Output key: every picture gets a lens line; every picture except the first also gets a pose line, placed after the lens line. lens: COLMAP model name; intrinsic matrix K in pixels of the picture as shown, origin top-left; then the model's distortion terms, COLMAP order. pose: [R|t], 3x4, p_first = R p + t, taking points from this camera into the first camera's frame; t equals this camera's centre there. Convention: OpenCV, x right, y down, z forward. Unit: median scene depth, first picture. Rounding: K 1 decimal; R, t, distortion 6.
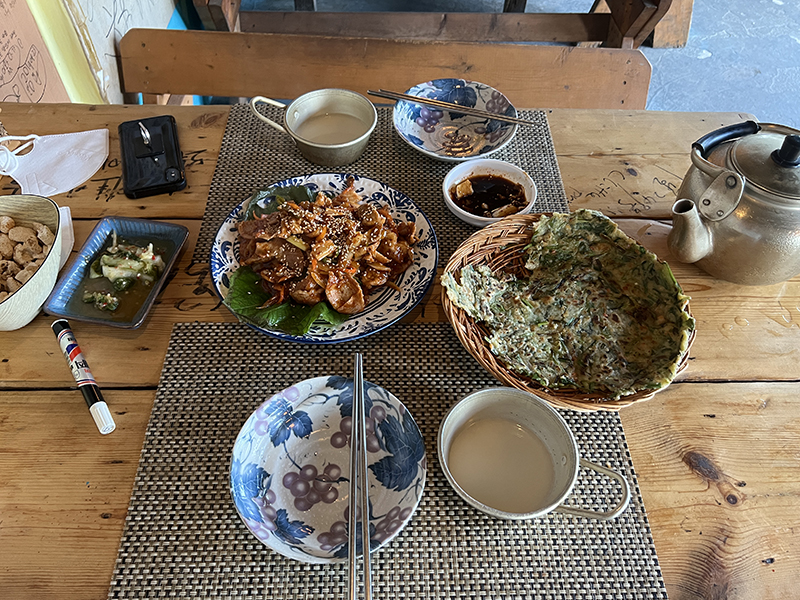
lens RADIAL K [[619.1, 0, 400.0], [0, 619.1, 300.0], [0, 0, 1]] dist [0.072908, -0.074318]
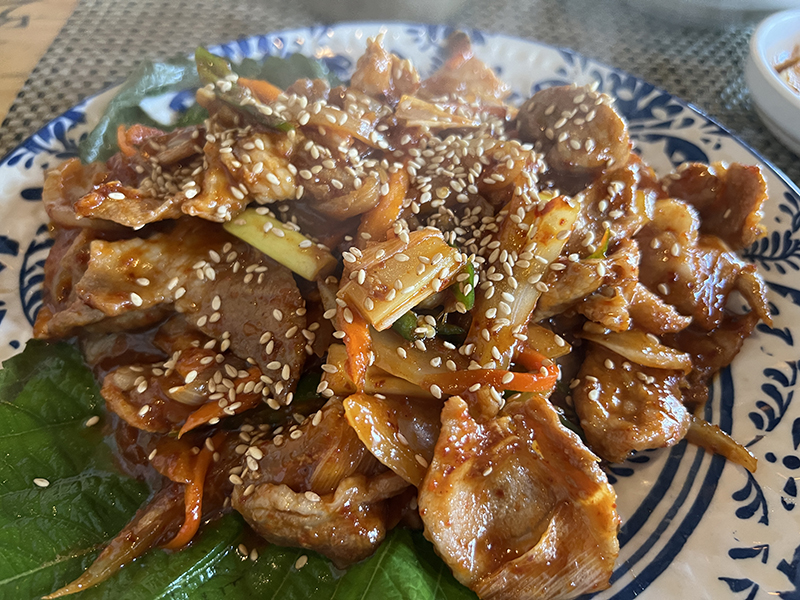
lens RADIAL K [[603.7, 0, 400.0], [0, 603.7, 300.0], [0, 0, 1]] dist [0.051864, -0.060494]
pose [[0.999981, 0.005746, 0.002140, -0.121209], [-0.005717, 0.999899, -0.012973, -0.068420], [-0.002214, 0.012961, 0.999914, 0.780728]]
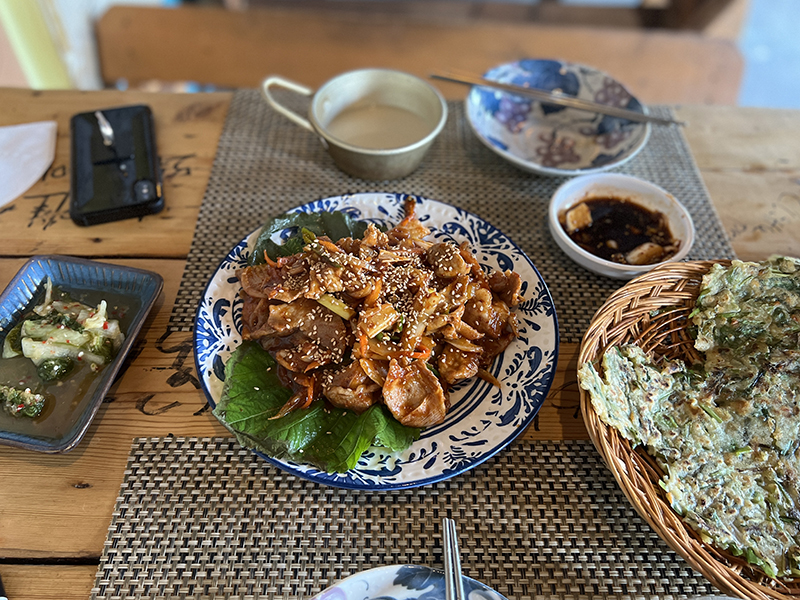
lens RADIAL K [[619.1, 0, 397.6], [0, 619.1, 299.8], [0, 0, 1]] dist [0.071216, -0.105247]
pose [[0.999884, 0.015245, 0.000247, -0.102260], [-0.015243, 0.999872, -0.004882, -0.095694], [-0.000322, 0.004878, 0.999988, 0.374905]]
